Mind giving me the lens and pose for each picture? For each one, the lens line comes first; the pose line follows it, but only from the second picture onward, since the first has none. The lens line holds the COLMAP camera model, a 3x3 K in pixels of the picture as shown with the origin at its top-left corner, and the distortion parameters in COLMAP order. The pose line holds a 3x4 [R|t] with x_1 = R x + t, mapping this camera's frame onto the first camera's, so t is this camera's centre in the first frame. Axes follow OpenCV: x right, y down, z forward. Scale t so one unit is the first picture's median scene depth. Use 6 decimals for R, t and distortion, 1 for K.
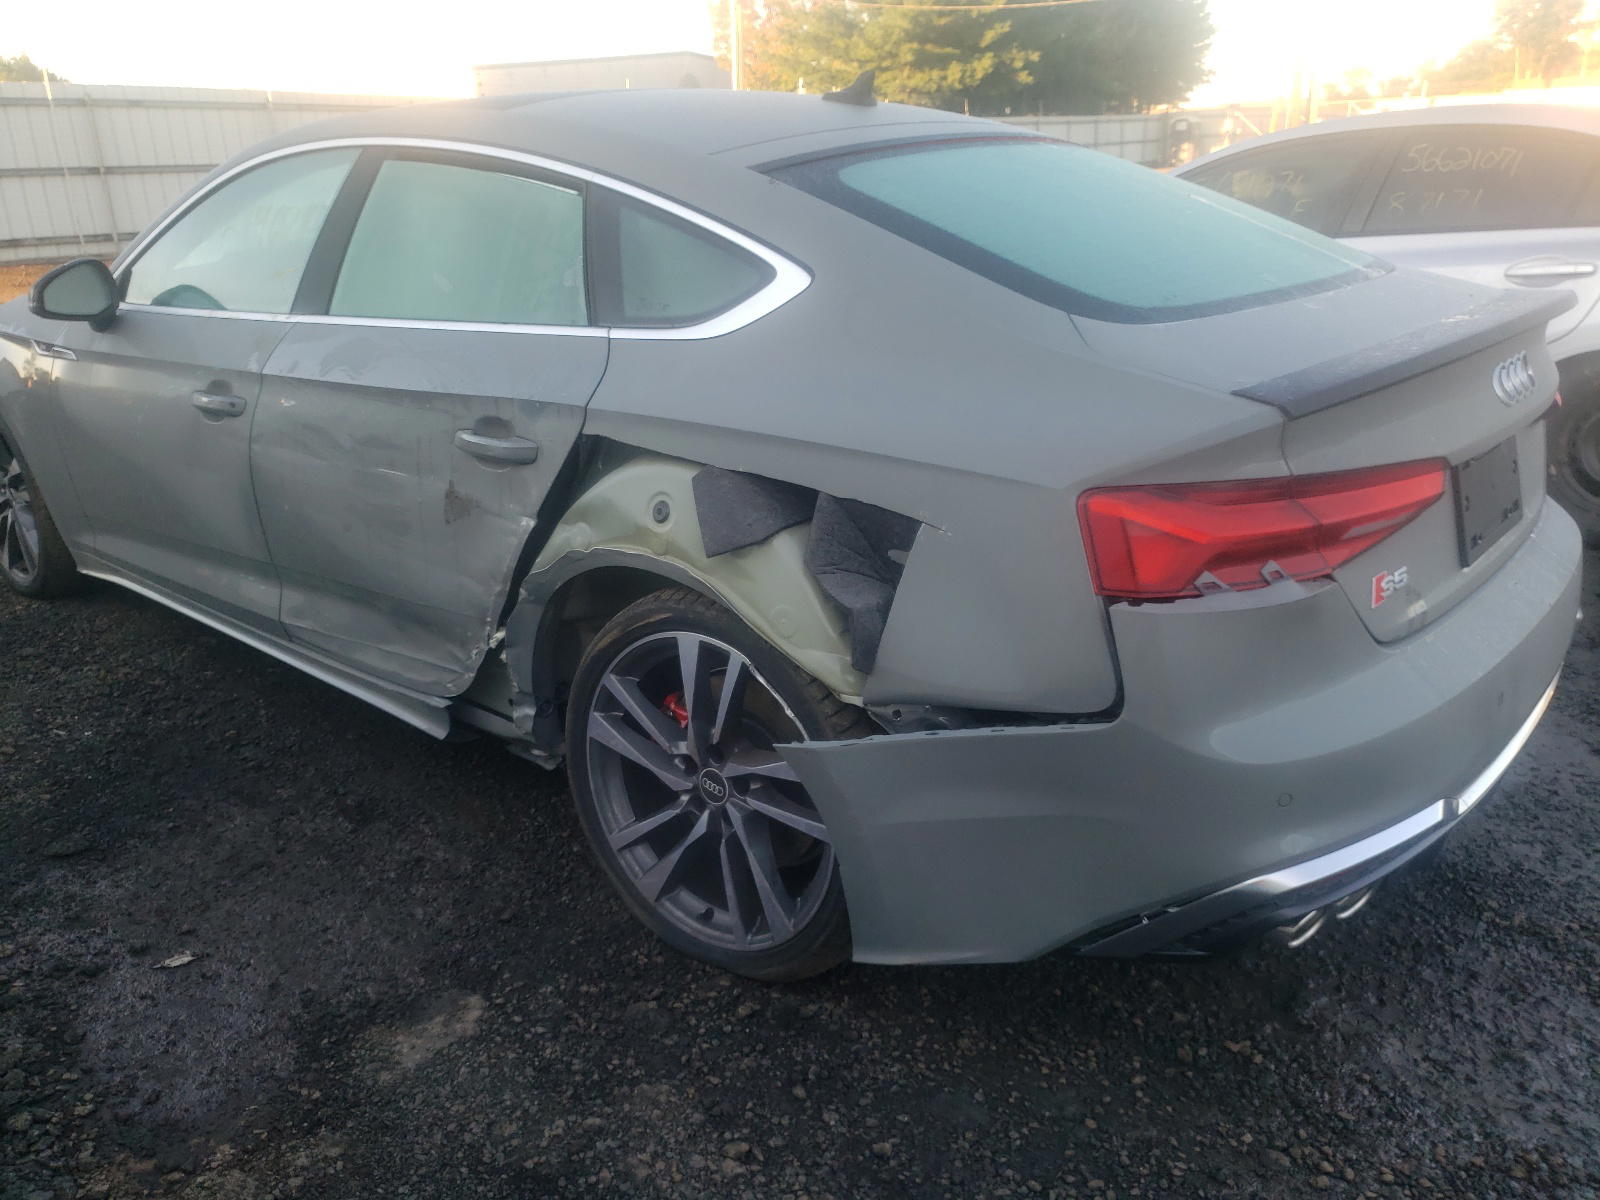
lens RADIAL K [[1234.8, 0, 793.2], [0, 1234.8, 597.1], [0, 0, 1]] dist [0.023924, -0.009834]
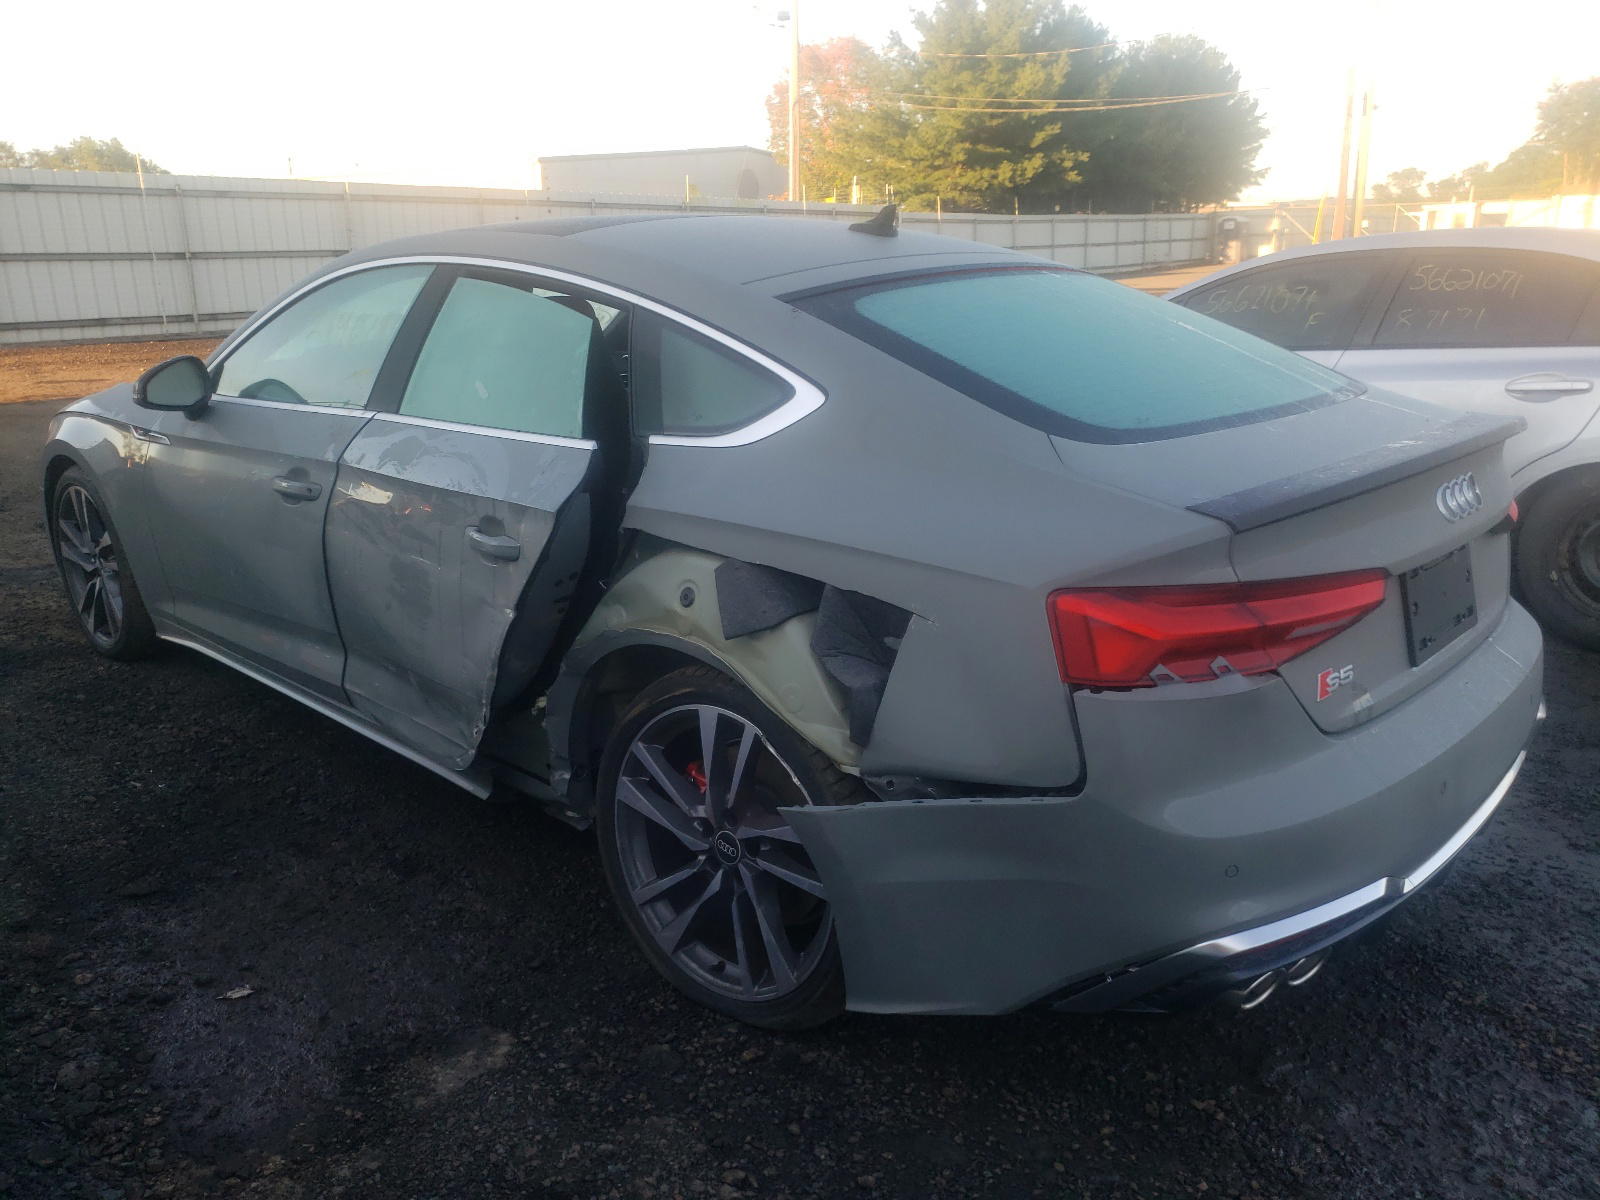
lens RADIAL K [[1234.8, 0, 805.5], [0, 1234.8, 605.4], [0, 0, 1]] dist [0.023924, -0.009834]
pose [[0.999285, 0.025362, -0.028041, 0.030353], [-0.026952, 0.997961, -0.057862, -0.000217], [0.026517, 0.058576, 0.997931, -0.109615]]
